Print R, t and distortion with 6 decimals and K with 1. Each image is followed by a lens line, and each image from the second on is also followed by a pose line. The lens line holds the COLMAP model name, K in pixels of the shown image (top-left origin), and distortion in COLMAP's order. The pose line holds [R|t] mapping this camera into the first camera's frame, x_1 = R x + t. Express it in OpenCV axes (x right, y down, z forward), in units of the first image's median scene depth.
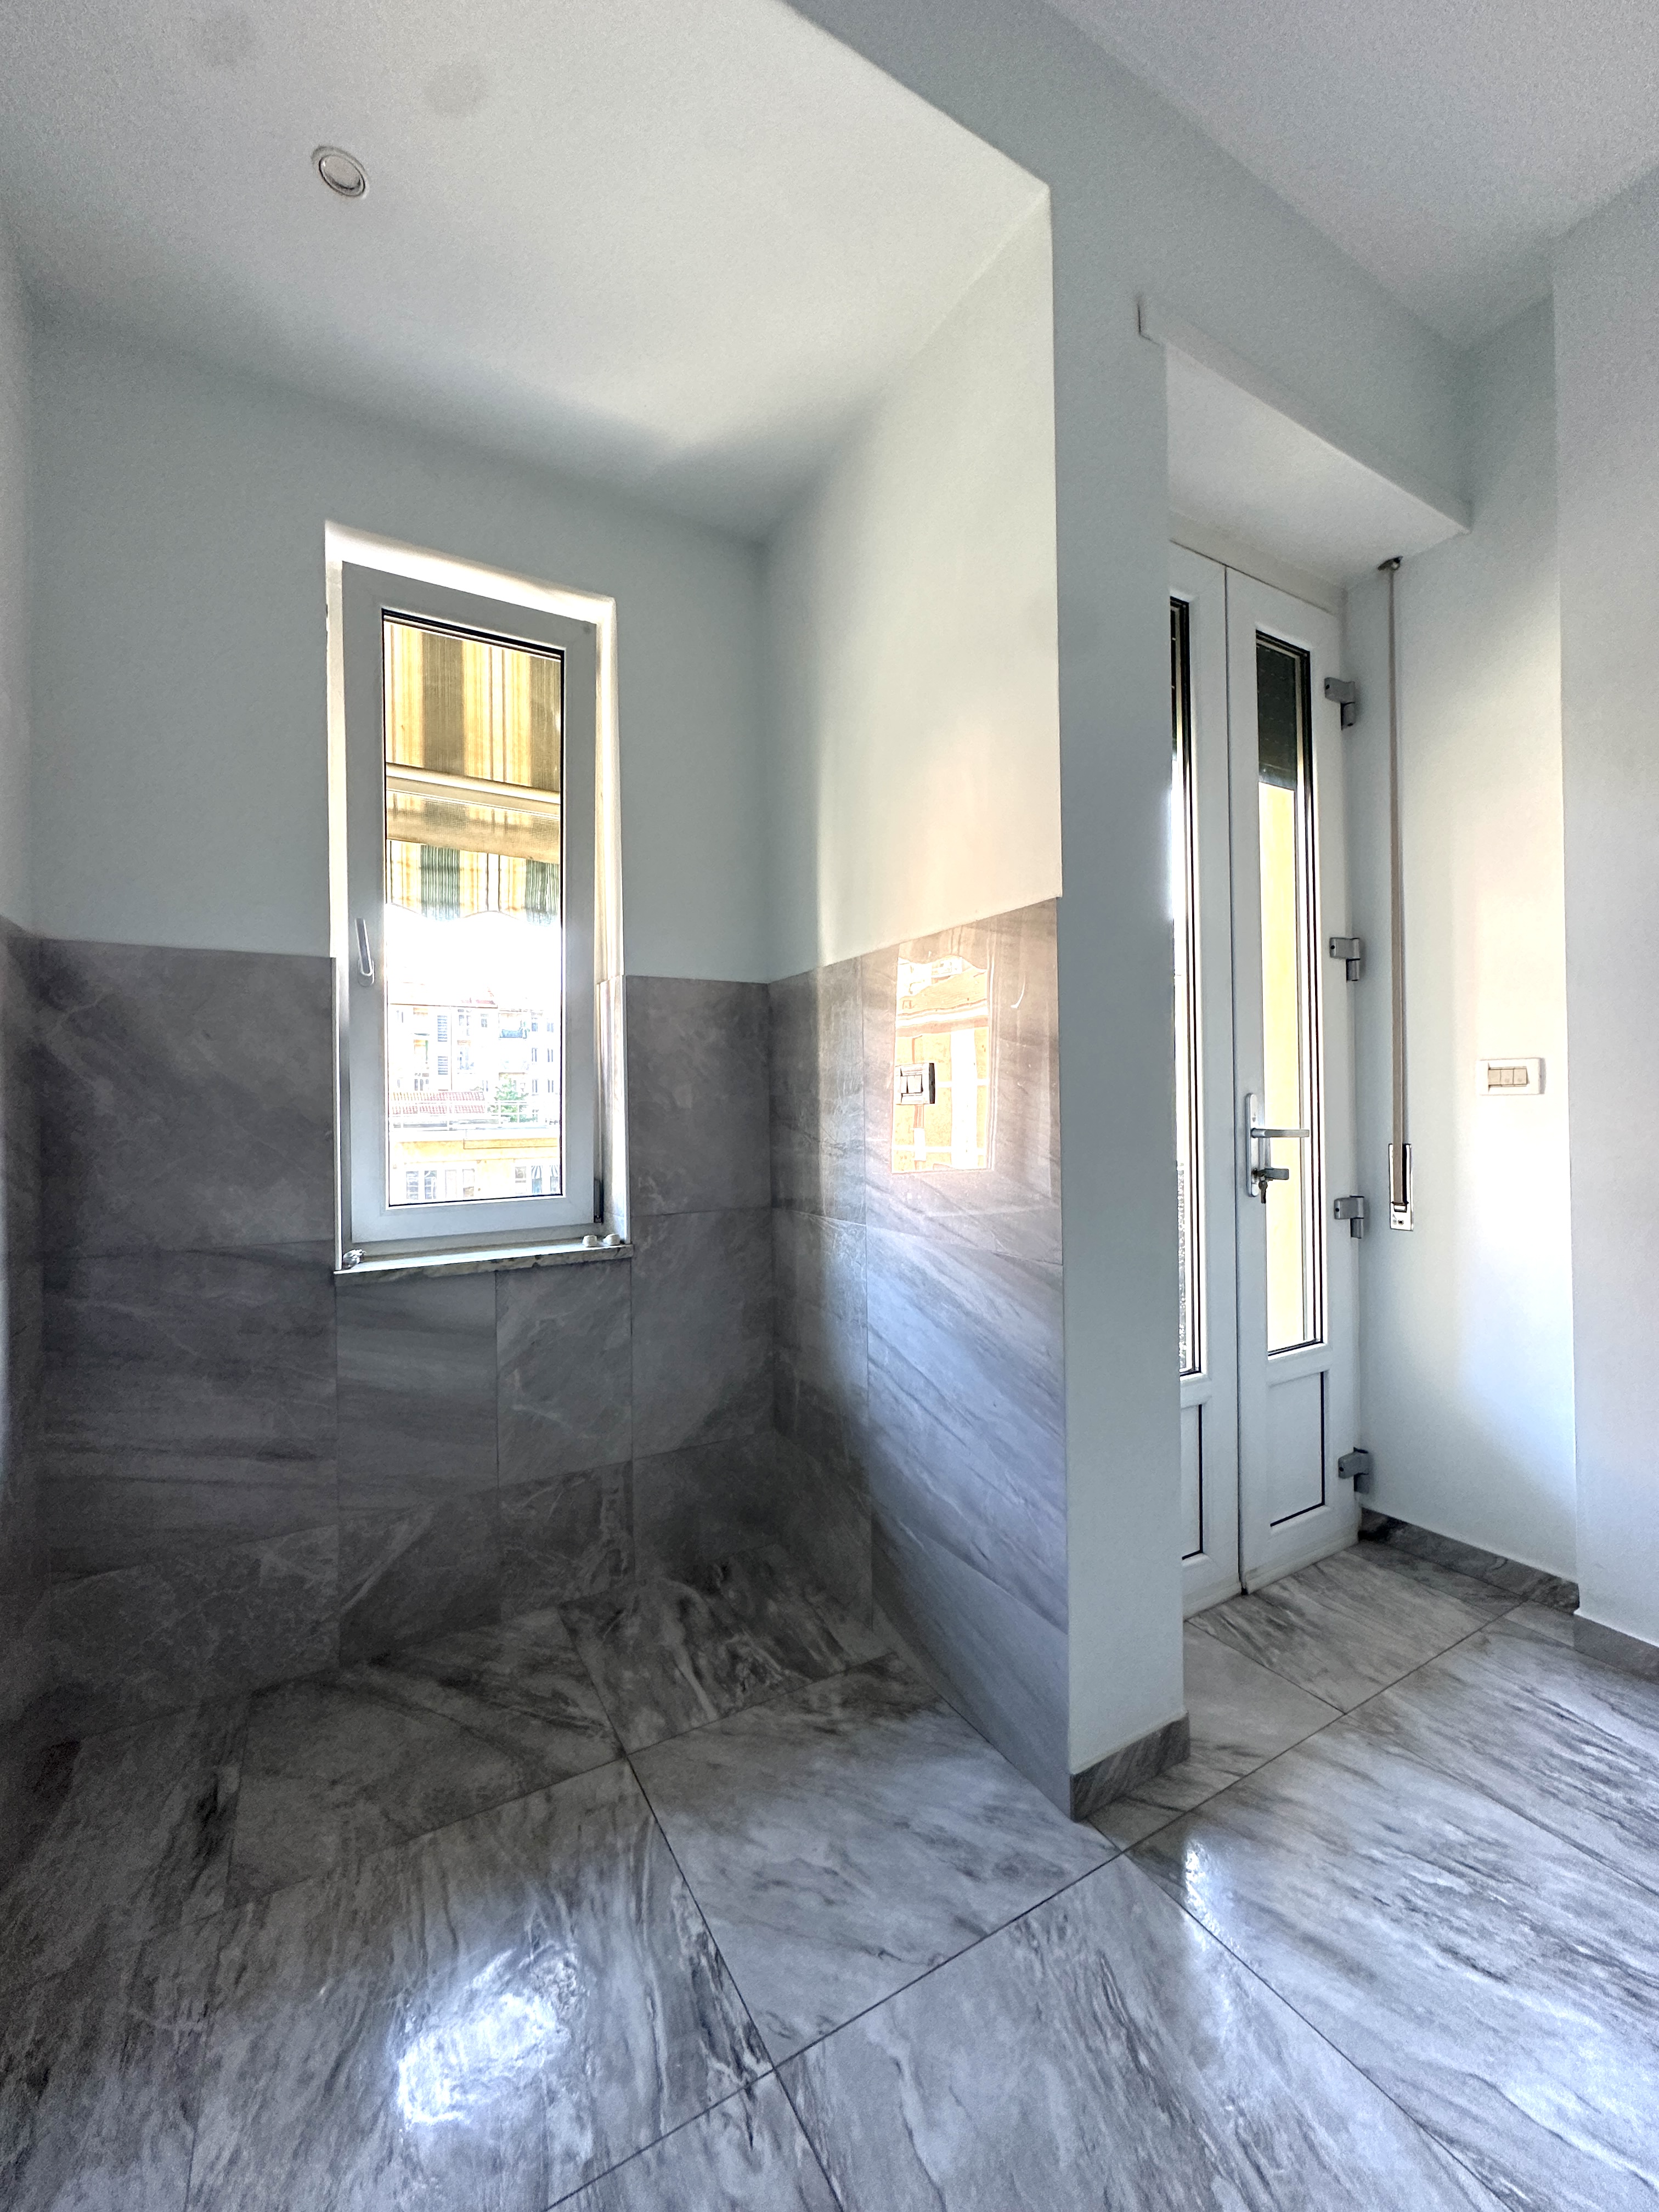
lens RADIAL K [[882.3, 0, 829.5], [0, 882.3, 1106.0], [0, 0, 1]] dist [-0.001943, 0.000765]
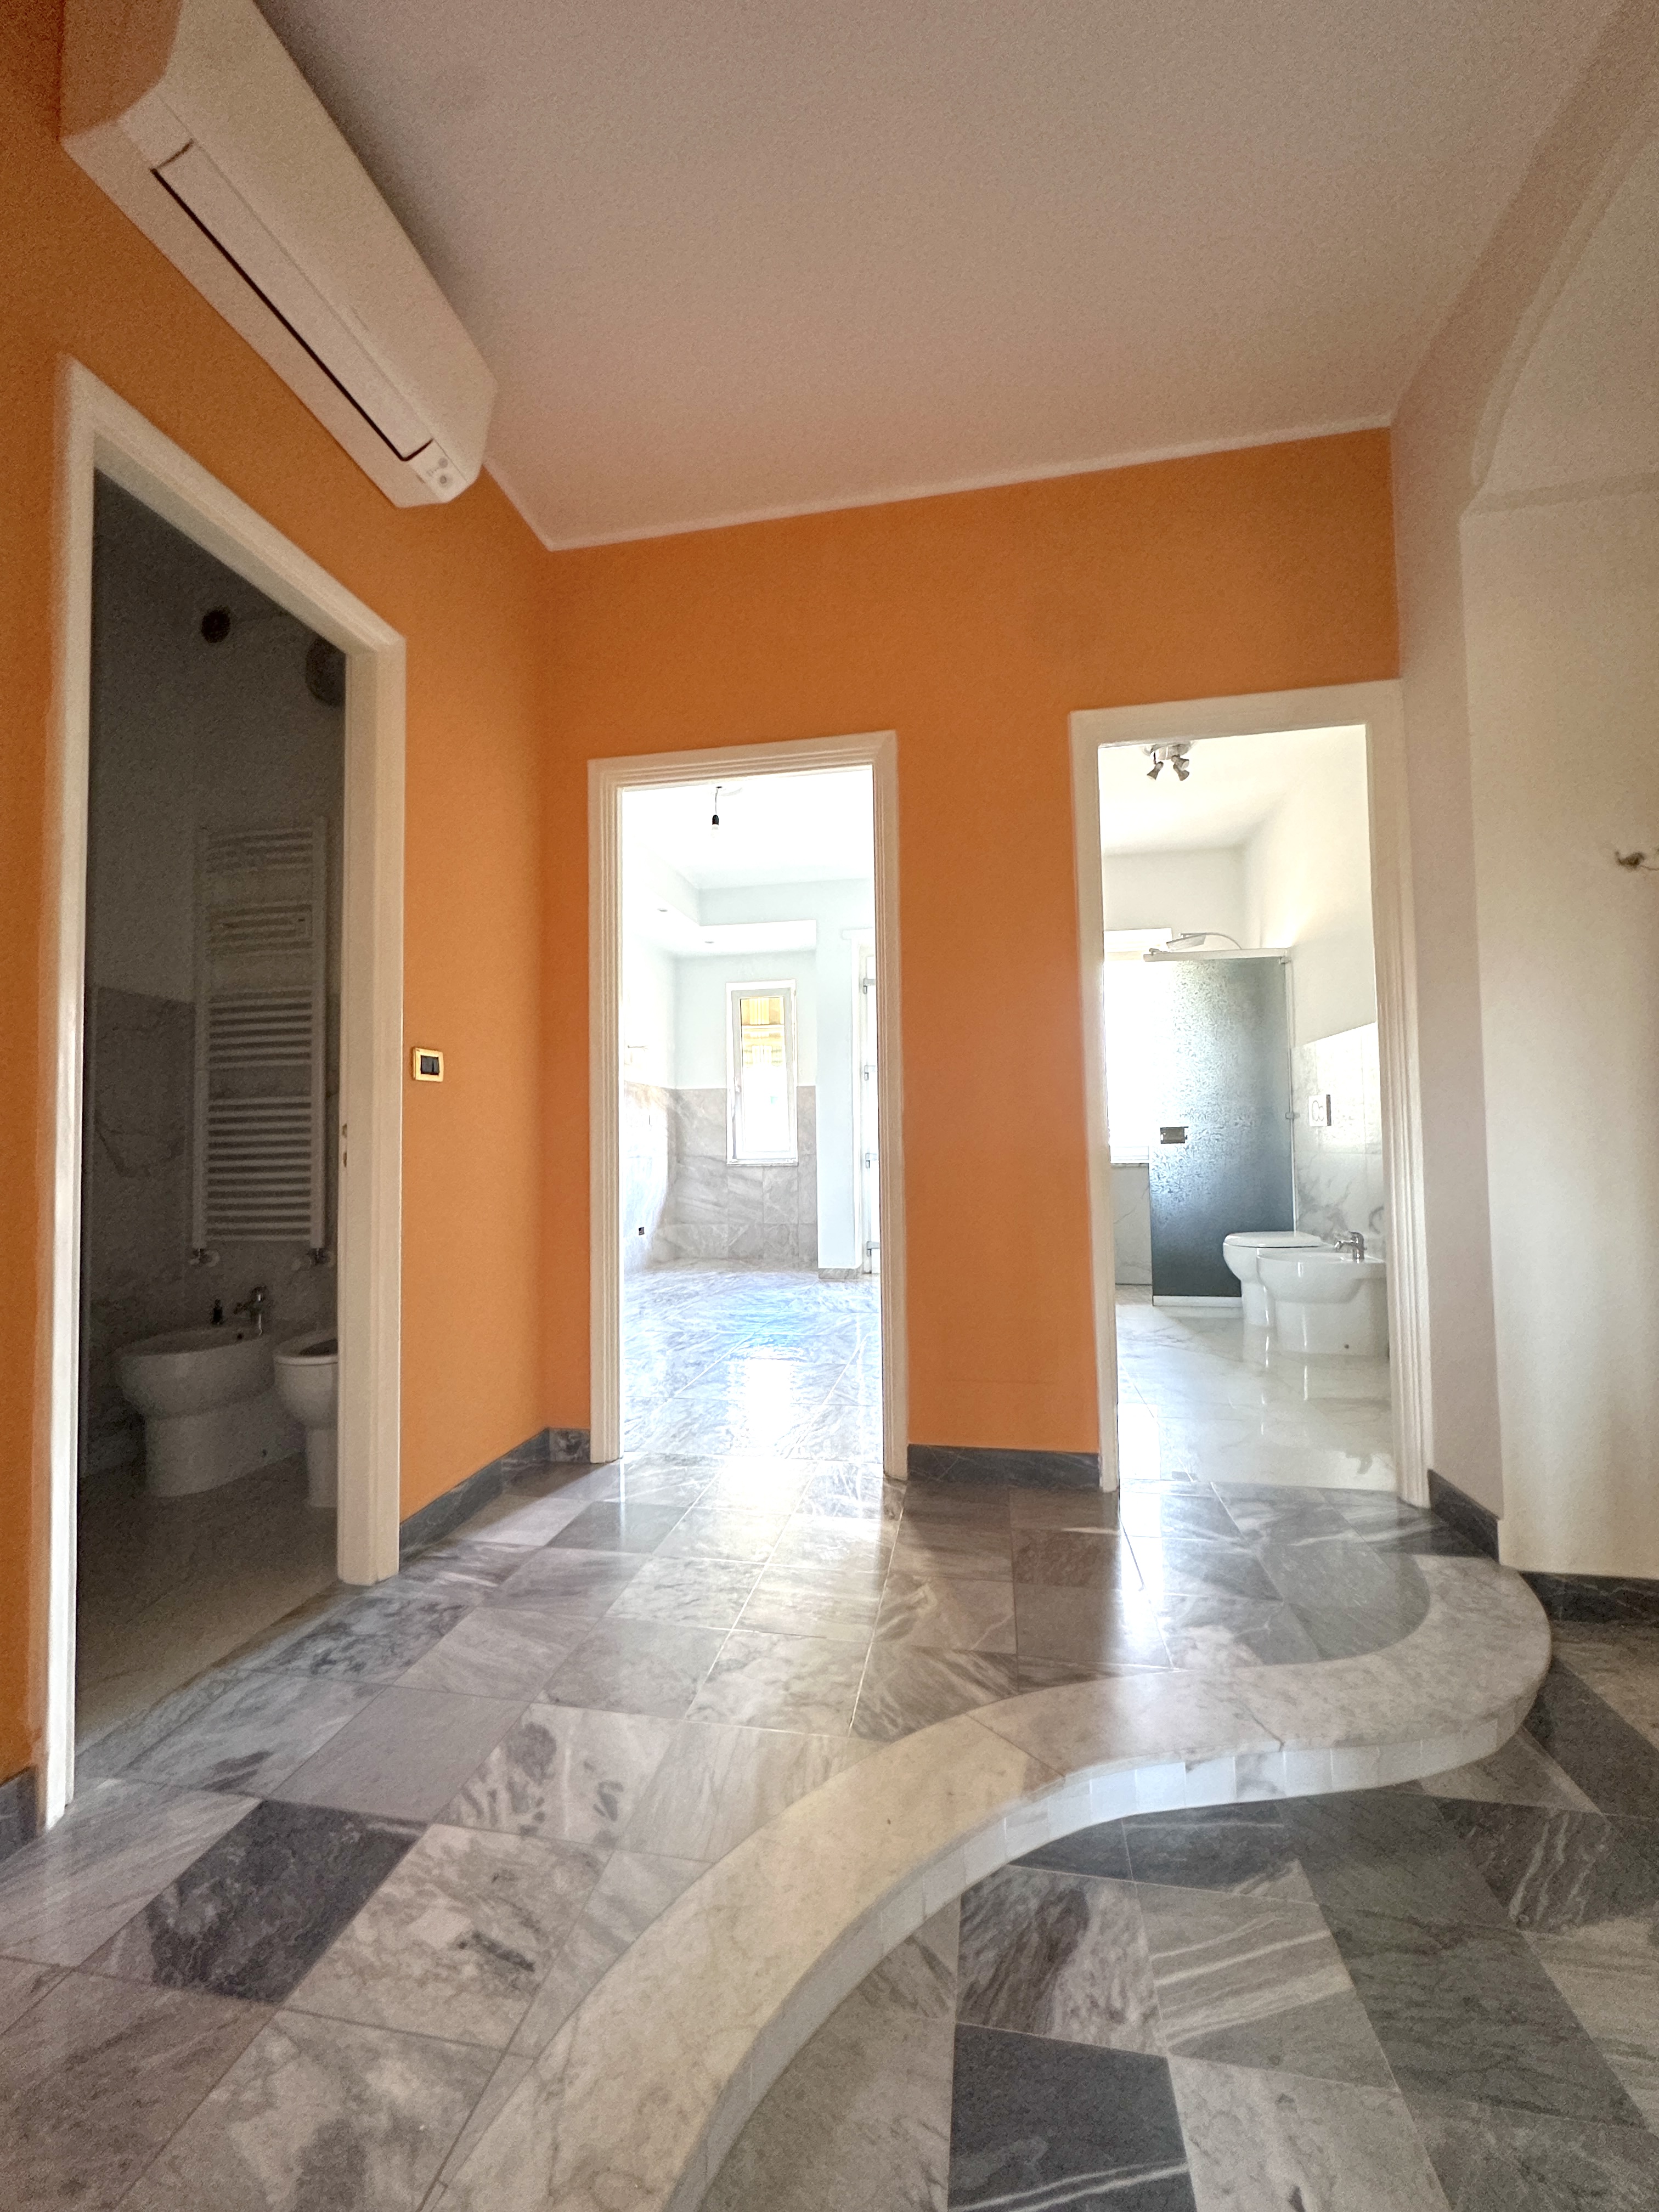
lens RADIAL K [[882.3, 0, 829.5], [0, 882.3, 1106.0], [0, 0, 1]] dist [-0.001943, 0.000765]
pose [[0.764261, -0.022716, -0.644507, 2.305102], [0.006718, 0.999606, -0.027266, 0.030591], [0.644873, 0.016508, 0.764112, -1.736352]]
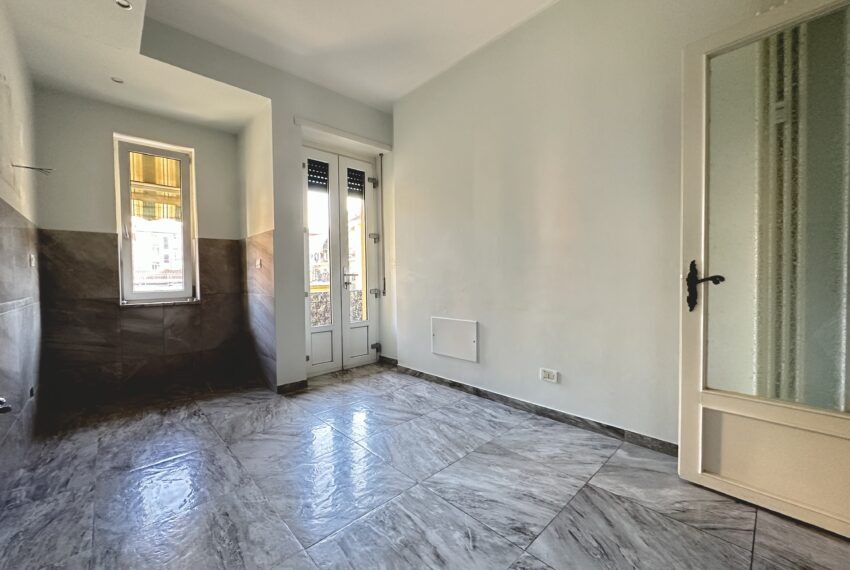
lens RADIAL K [[337.3, 0, 425.0], [0, 337.3, 285.0], [0, 0, 1]] dist [-0.001534, -0.000224]
pose [[0.971573, -0.005142, 0.236686, 0.476711], [-0.000647, 0.999703, 0.024374, 0.041284], [-0.236741, -0.023834, 0.971280, -0.905333]]
